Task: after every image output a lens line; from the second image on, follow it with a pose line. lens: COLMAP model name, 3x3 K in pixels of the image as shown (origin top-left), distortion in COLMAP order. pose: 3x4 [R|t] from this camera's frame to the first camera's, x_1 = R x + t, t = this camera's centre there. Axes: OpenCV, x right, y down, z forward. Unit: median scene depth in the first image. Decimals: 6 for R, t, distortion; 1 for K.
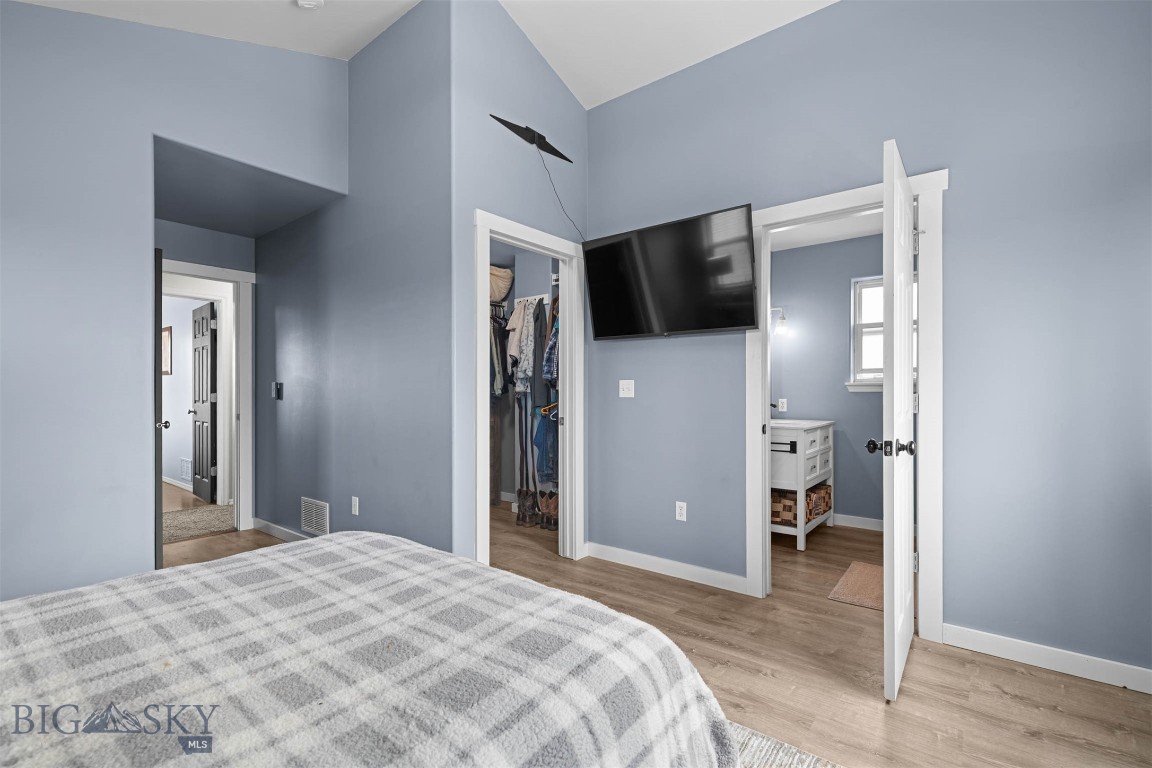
lens RADIAL K [[519.2, 0, 575.1], [0, 519.2, 391.5], [0, 0, 1]] dist [0.012274, -0.001548]
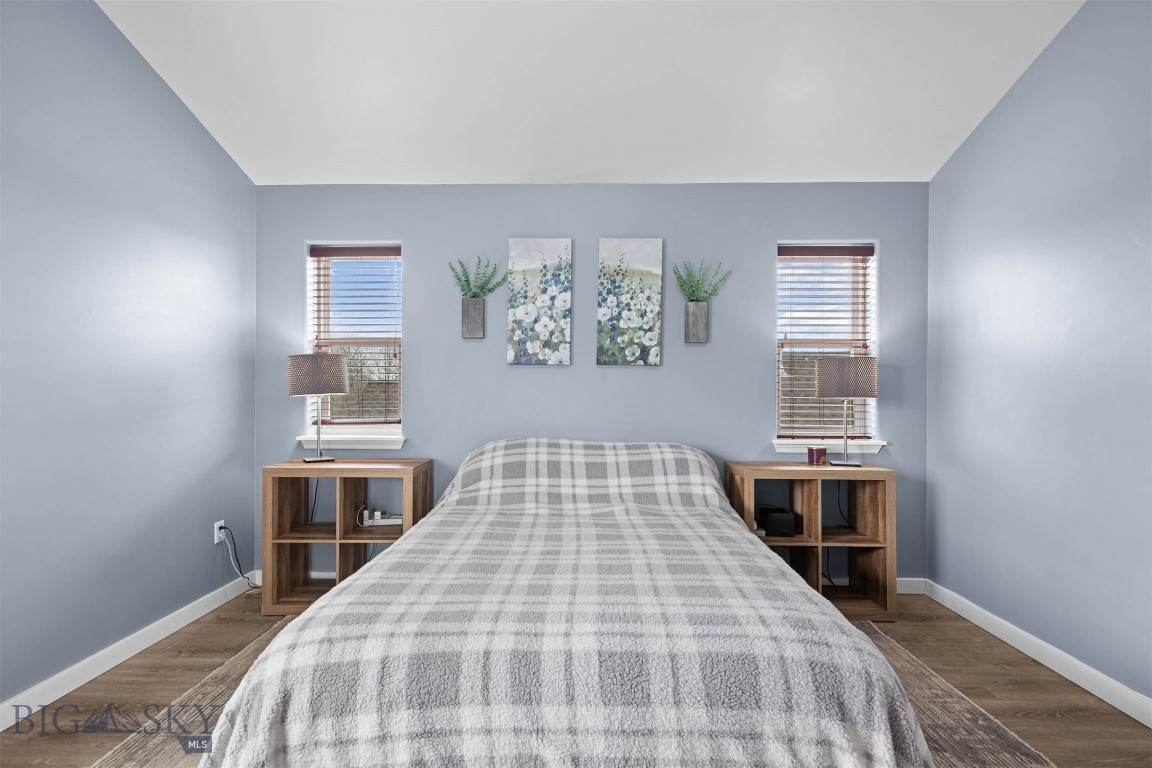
lens RADIAL K [[519.2, 0, 575.4], [0, 519.2, 390.3], [0, 0, 1]] dist [0.012274, -0.001548]
pose [[-0.798017, -0.006251, -0.602603, 0.328525], [0.003936, 0.999871, -0.015585, -0.025396], [0.602622, -0.014809, -0.797889, 2.157322]]
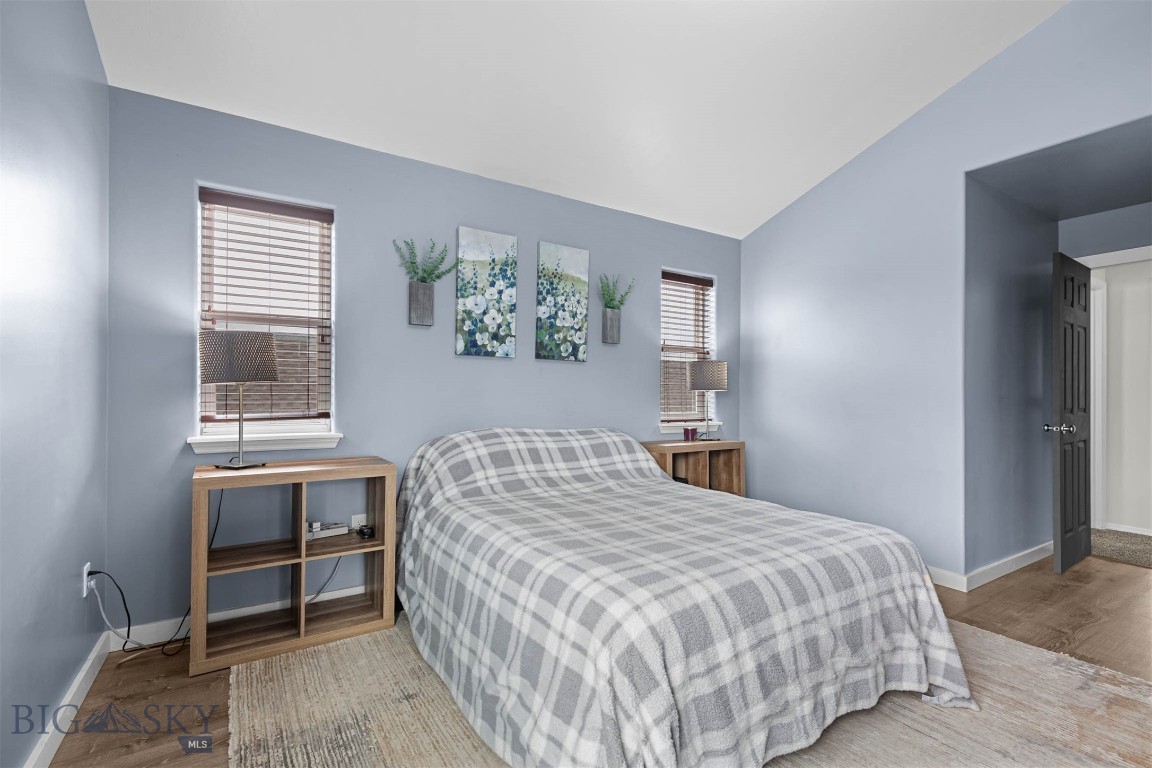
lens RADIAL K [[519.2, 0, 570.9], [0, 519.2, 387.3], [0, 0, 1]] dist [0.012274, -0.001548]
pose [[-0.333154, -0.012413, -0.942791, 1.248521], [0.003428, 0.999891, -0.014376, 0.001383], [0.942866, -0.008021, -0.333075, 1.245603]]
